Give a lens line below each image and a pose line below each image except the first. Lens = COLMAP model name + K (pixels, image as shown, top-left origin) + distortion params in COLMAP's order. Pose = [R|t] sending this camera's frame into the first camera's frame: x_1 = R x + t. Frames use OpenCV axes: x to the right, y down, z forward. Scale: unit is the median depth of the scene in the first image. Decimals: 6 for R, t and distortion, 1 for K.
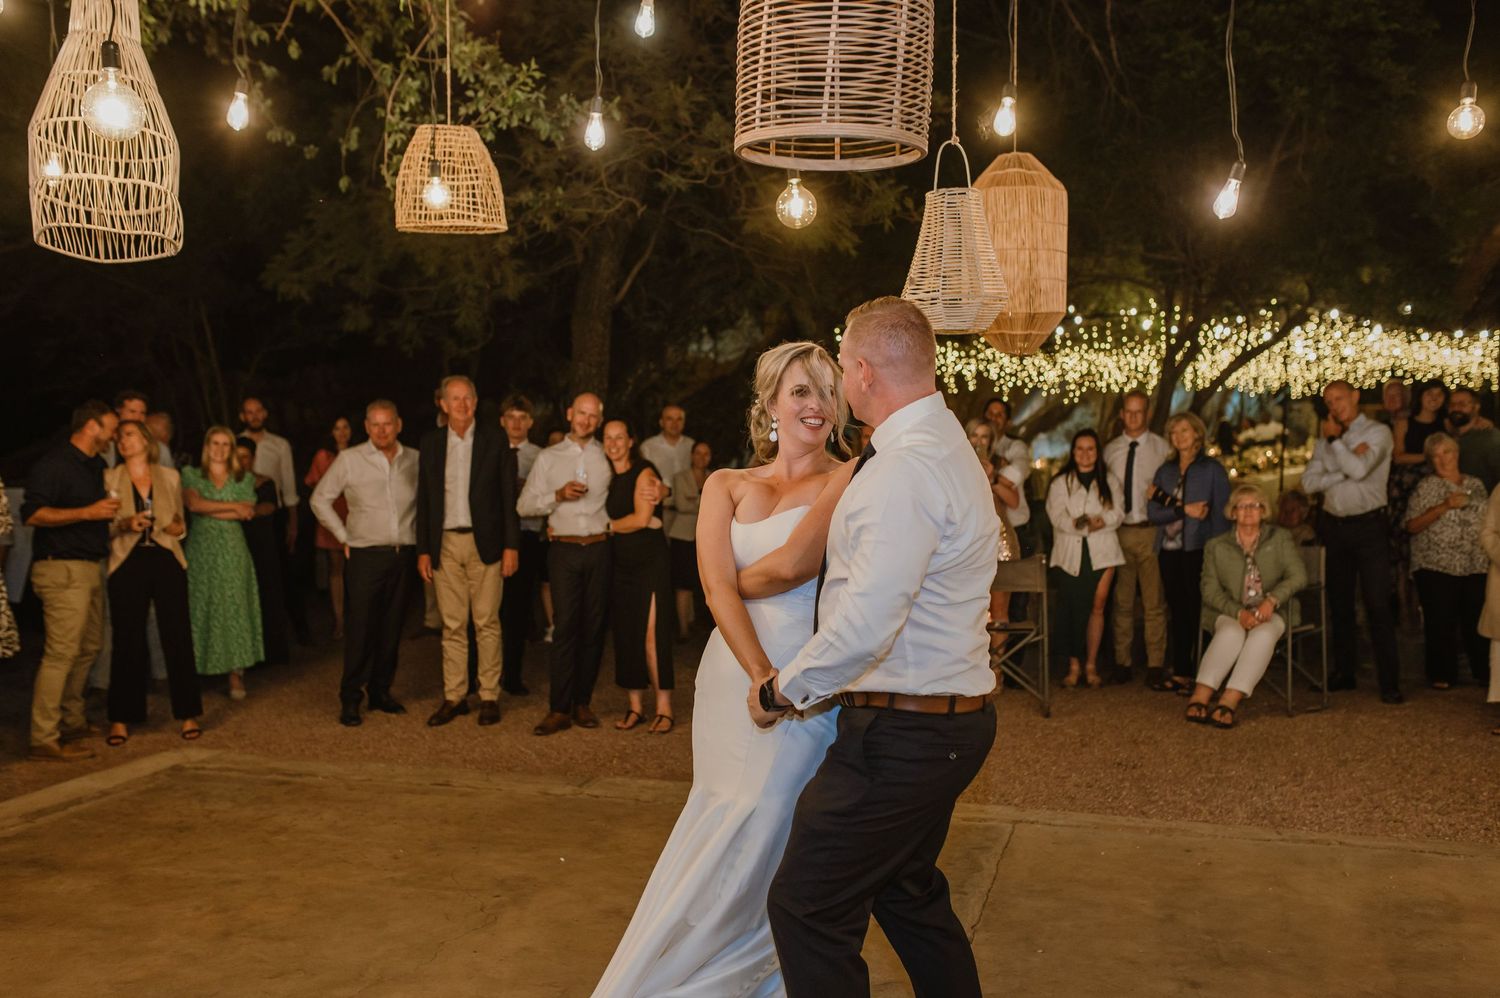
lens RADIAL K [[1415.9, 0, 745.1], [0, 1415.9, 506.1], [0, 0, 1]] dist [0.039706, 0.000000]
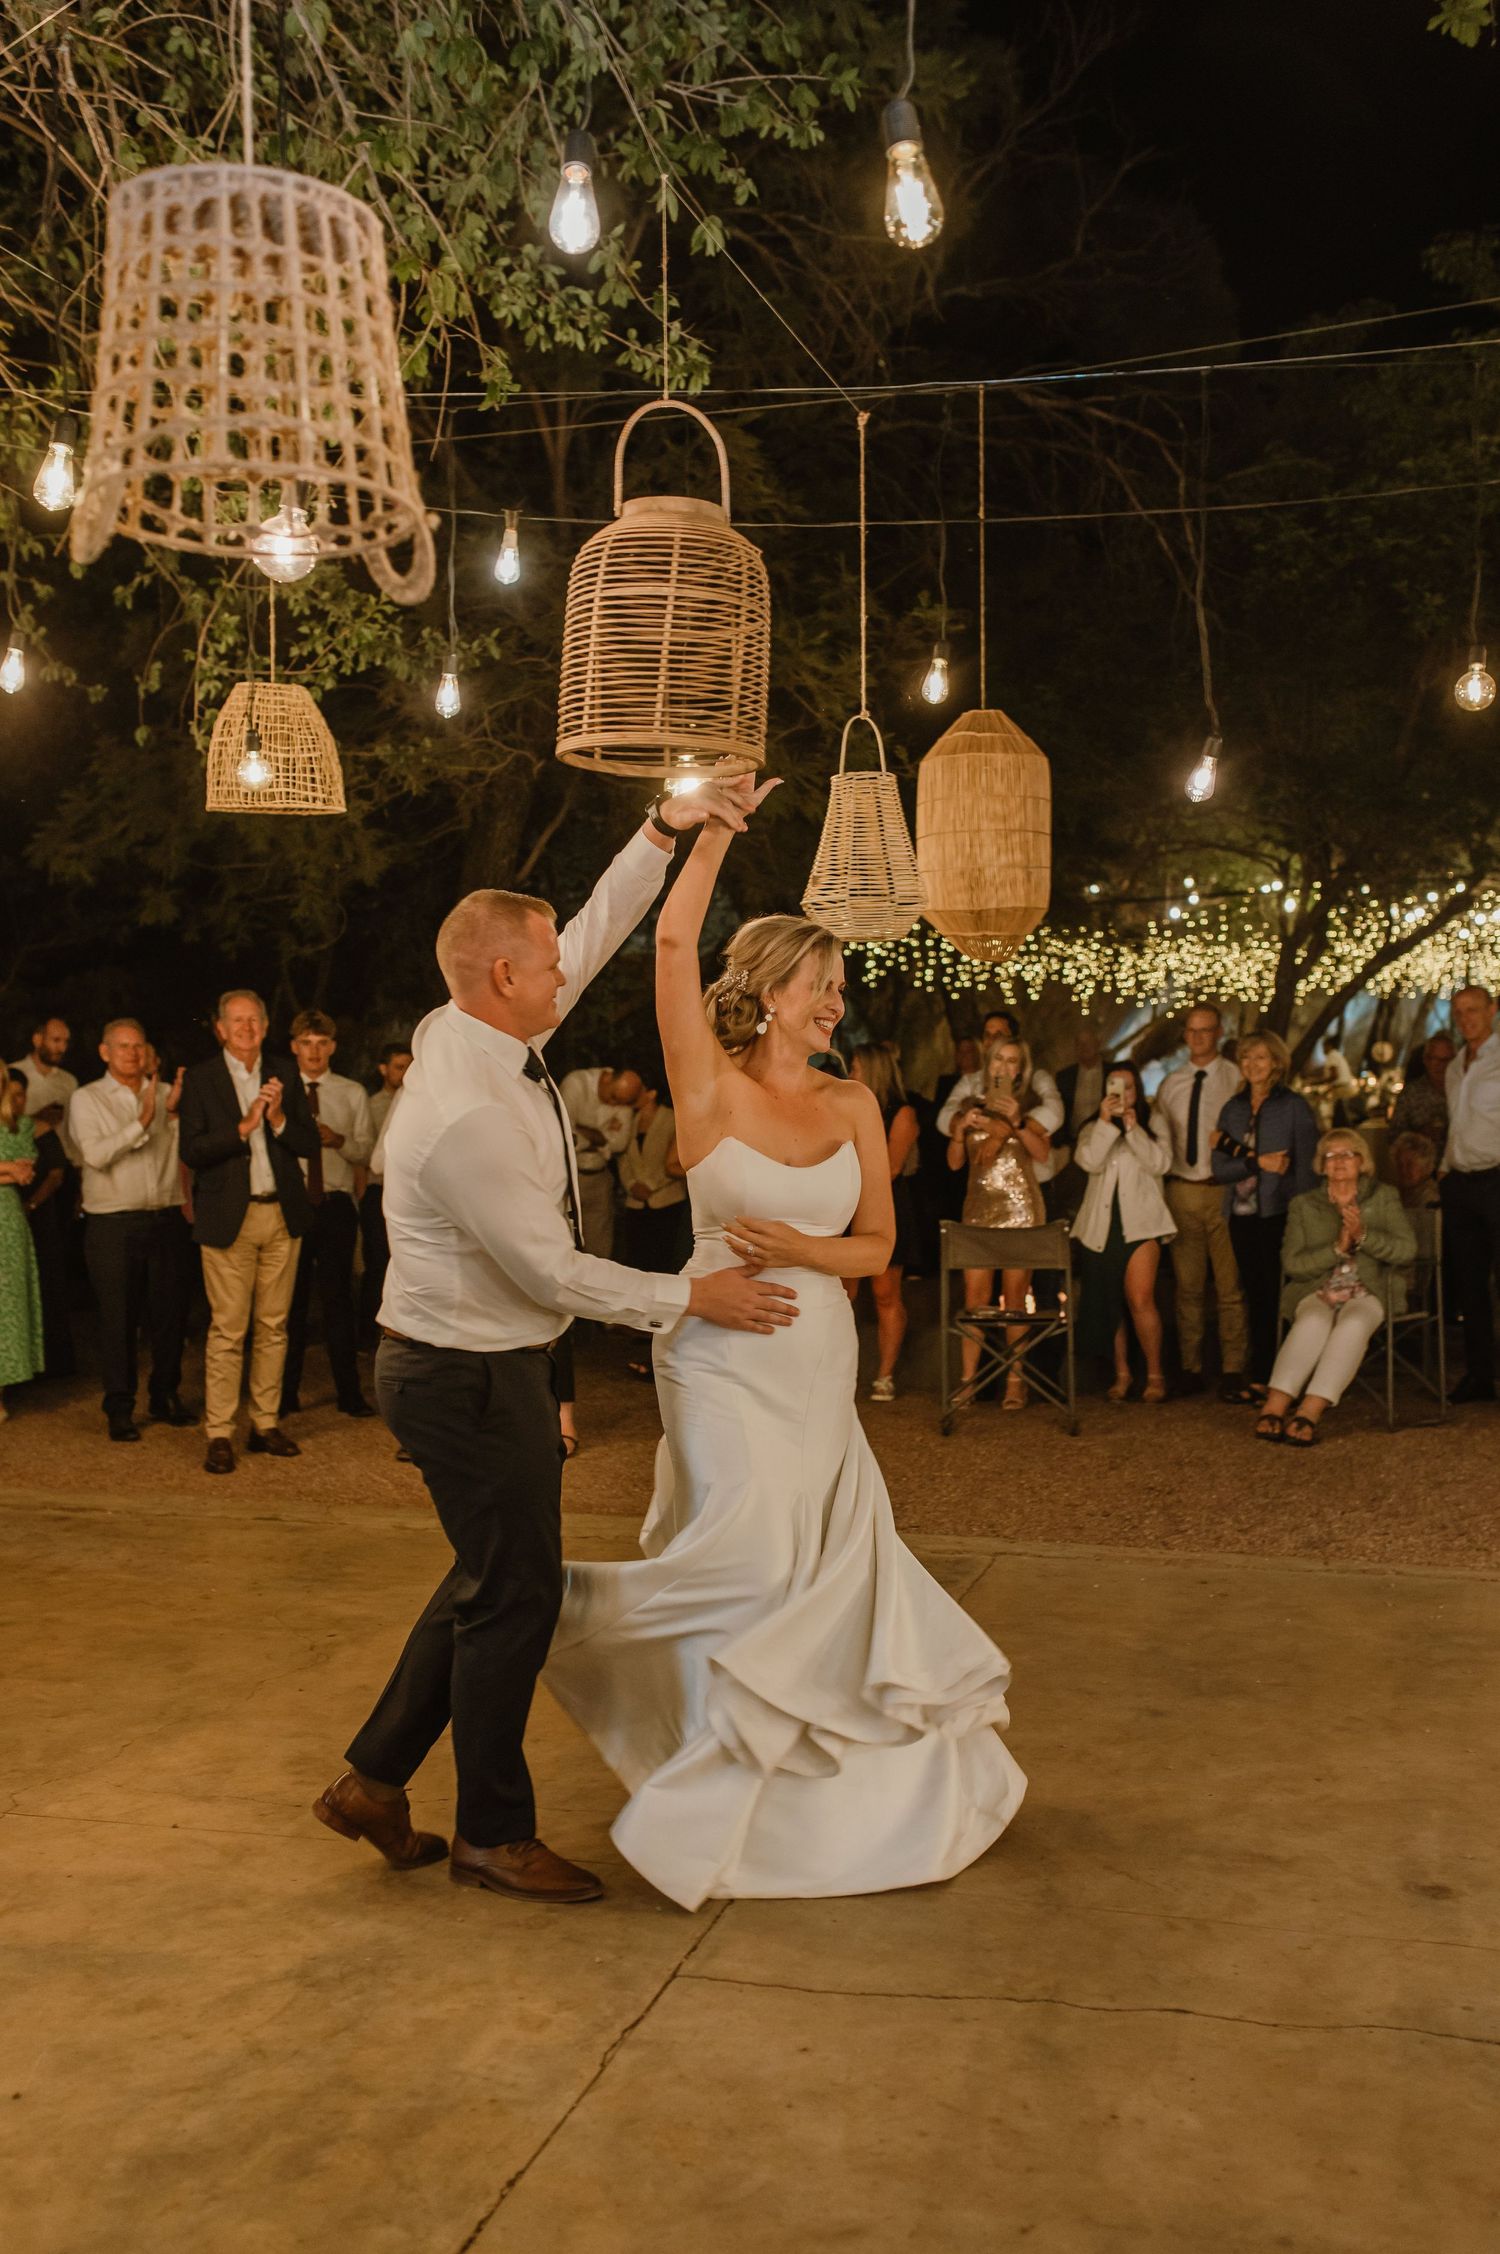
lens RADIAL K [[2127.7, 0, 757.1], [0, 2127.7, 1123.8], [0, 0, 1]] dist [0.039706, 0.000000]
pose [[0.999964, -0.004824, 0.006936, 0.041847], [0.004982, 0.999727, -0.022835, 0.008795], [-0.006824, 0.022869, 0.999715, -0.153438]]
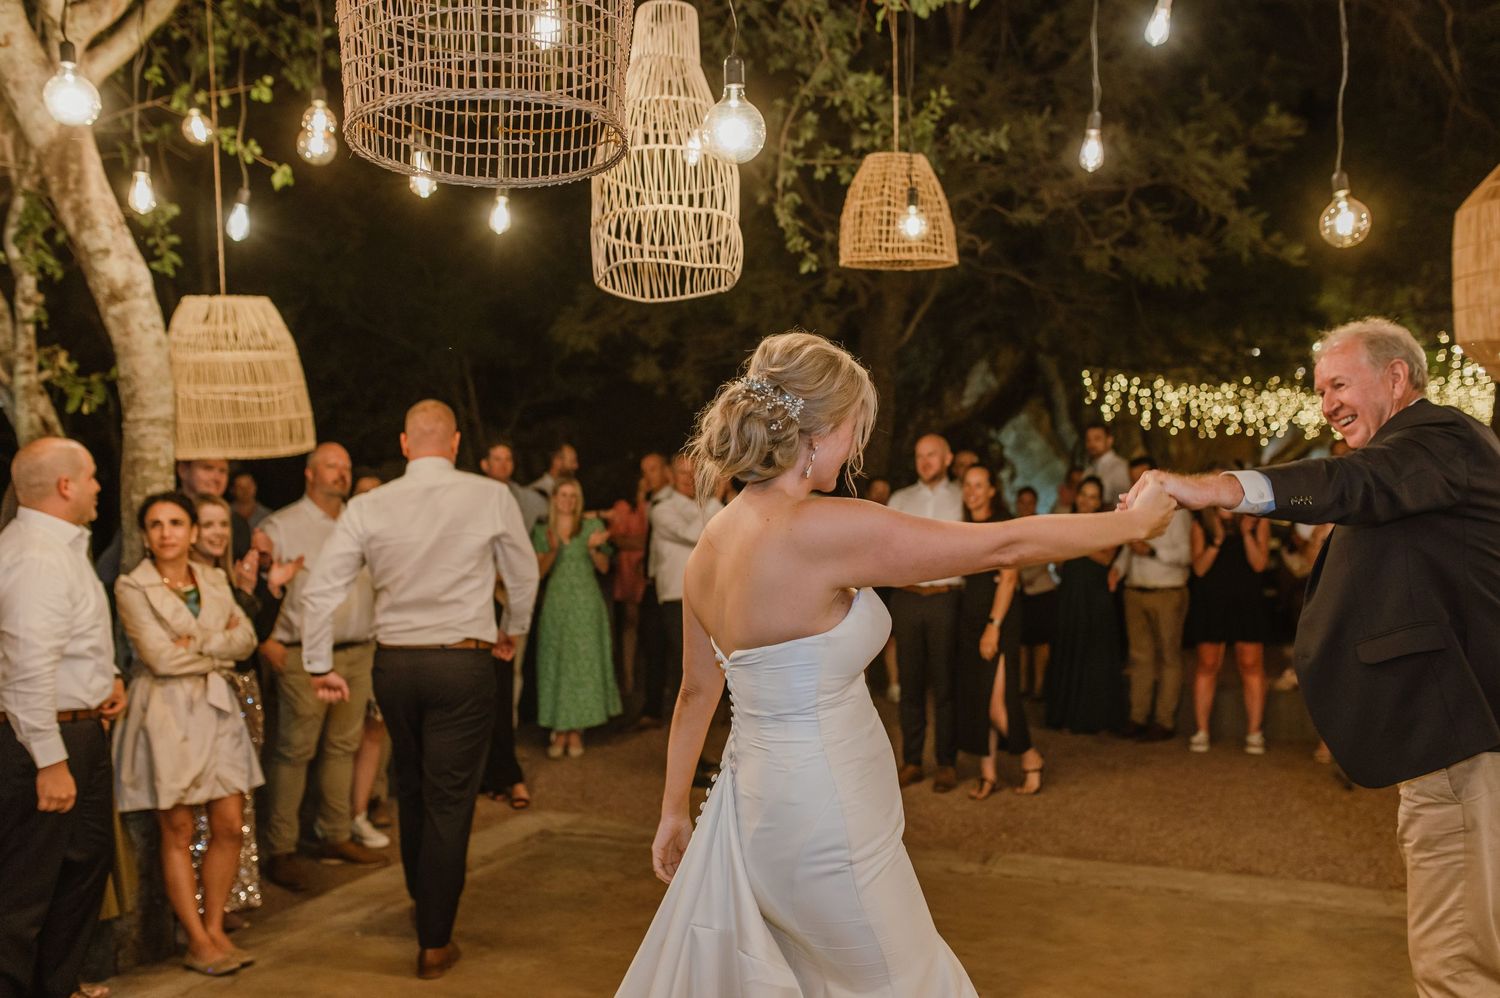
lens RADIAL K [[1415.9, 0, 760.9], [0, 1415.9, 494.1], [0, 0, 1]] dist [0.039706, 0.000000]
pose [[0.993876, -0.008929, -0.110142, -0.144153], [0.004199, 0.999062, -0.043102, -0.003084], [0.110423, 0.042376, 0.992981, 0.052447]]
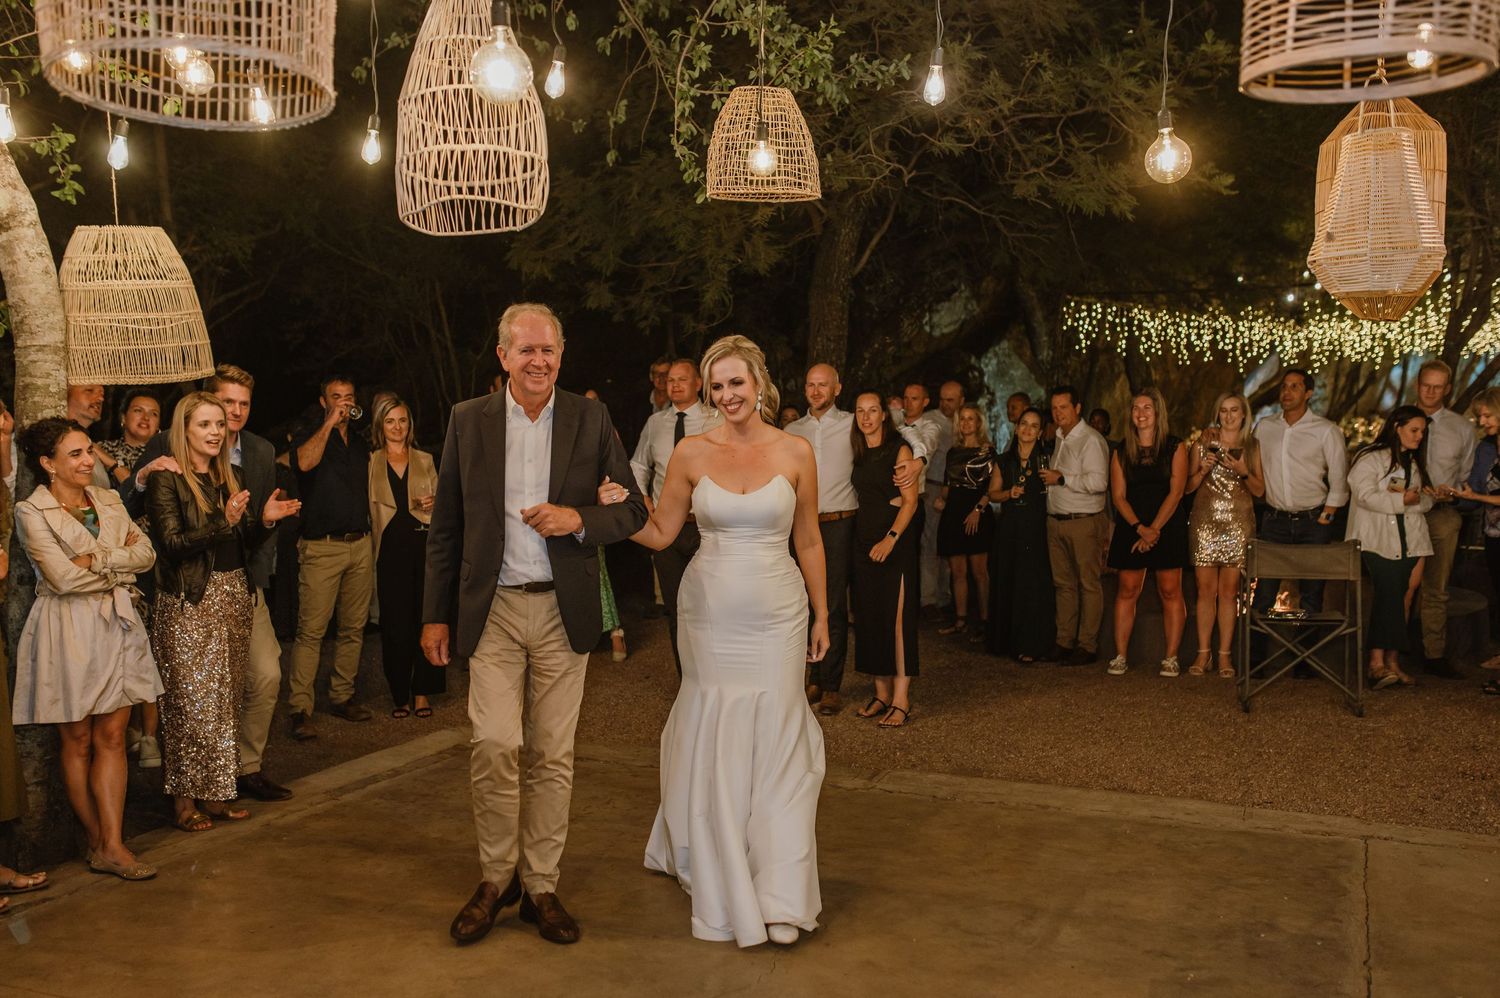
lens RADIAL K [[1415.9, 0, 746.2], [0, 1415.9, 498.2], [0, 0, 1]] dist [0.039706, 0.000000]
pose [[0.991765, 0.003712, -0.128015, -0.071286], [-0.002155, 0.999922, 0.012295, -0.003485], [0.128050, -0.011918, 0.991696, 0.039810]]
